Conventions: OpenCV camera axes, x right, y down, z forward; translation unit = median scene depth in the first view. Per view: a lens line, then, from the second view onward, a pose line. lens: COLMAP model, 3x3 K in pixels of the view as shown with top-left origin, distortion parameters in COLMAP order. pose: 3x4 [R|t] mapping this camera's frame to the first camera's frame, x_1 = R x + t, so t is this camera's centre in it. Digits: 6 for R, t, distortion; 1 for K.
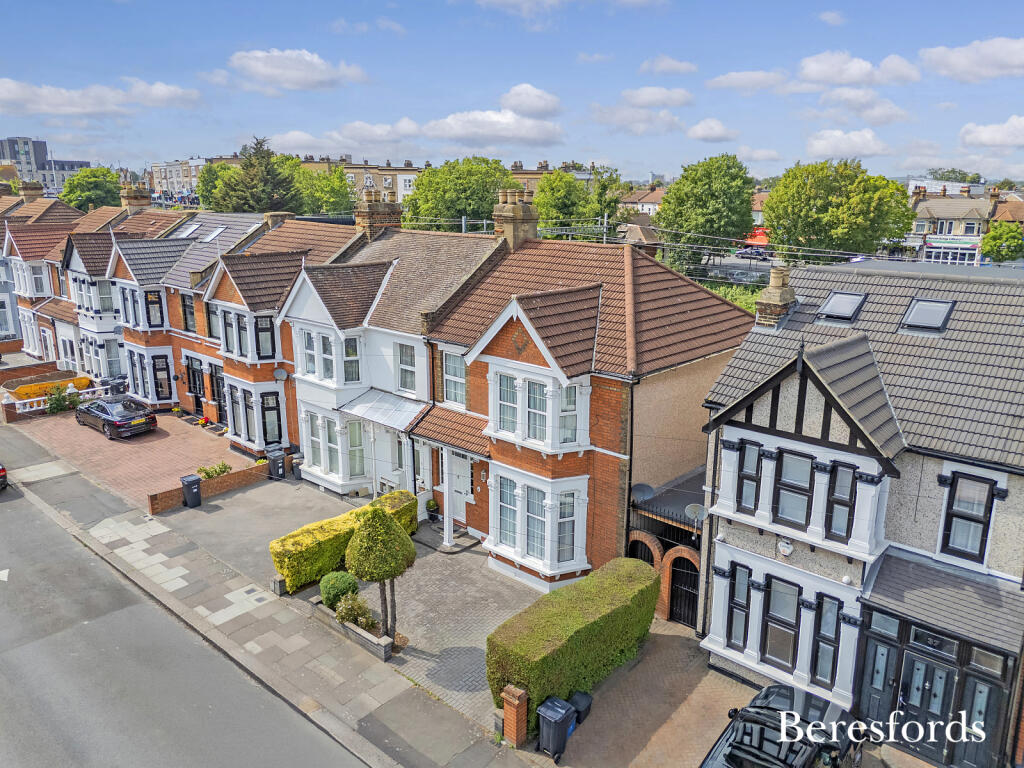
lens RADIAL K [[765.7, 0, 512.0], [0, 765.7, 384.0], [0, 0, 1]] dist [0.006696, 0.000866]
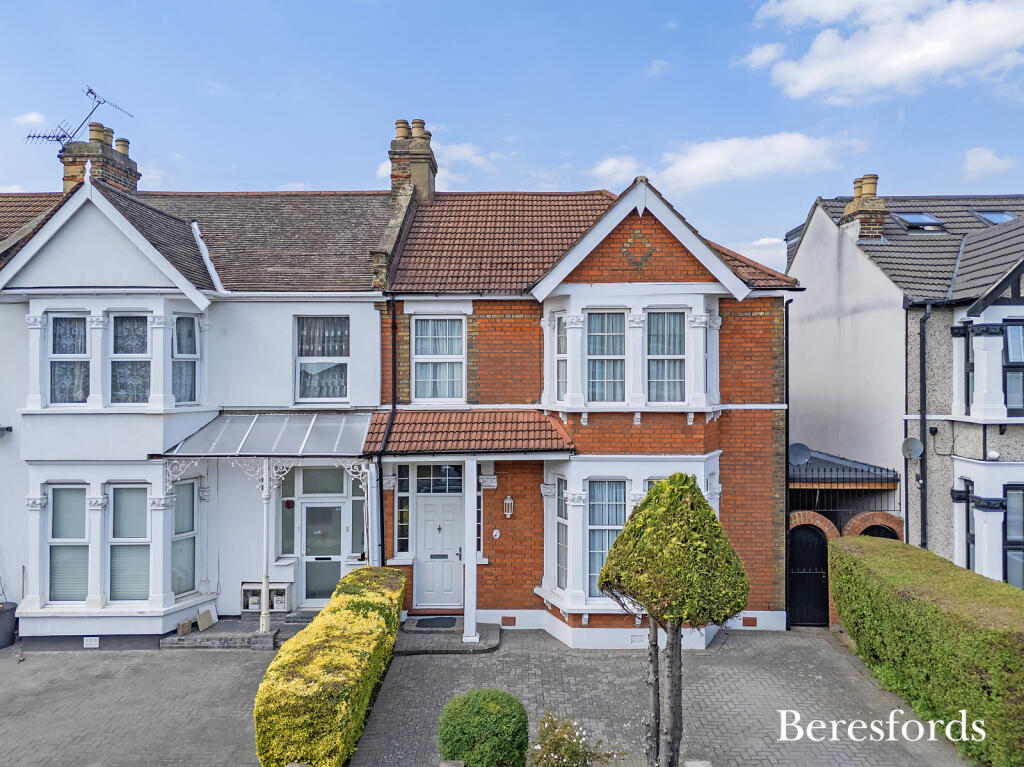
lens RADIAL K [[765.7, 0, 512.0], [0, 765.7, 383.5], [0, 0, 1]] dist [0.006696, 0.000866]
pose [[0.740827, -0.008293, 0.671644, -0.438281], [0.175698, 0.967502, -0.181850, 0.133332], [-0.648309, 0.252727, 0.718209, 0.524806]]
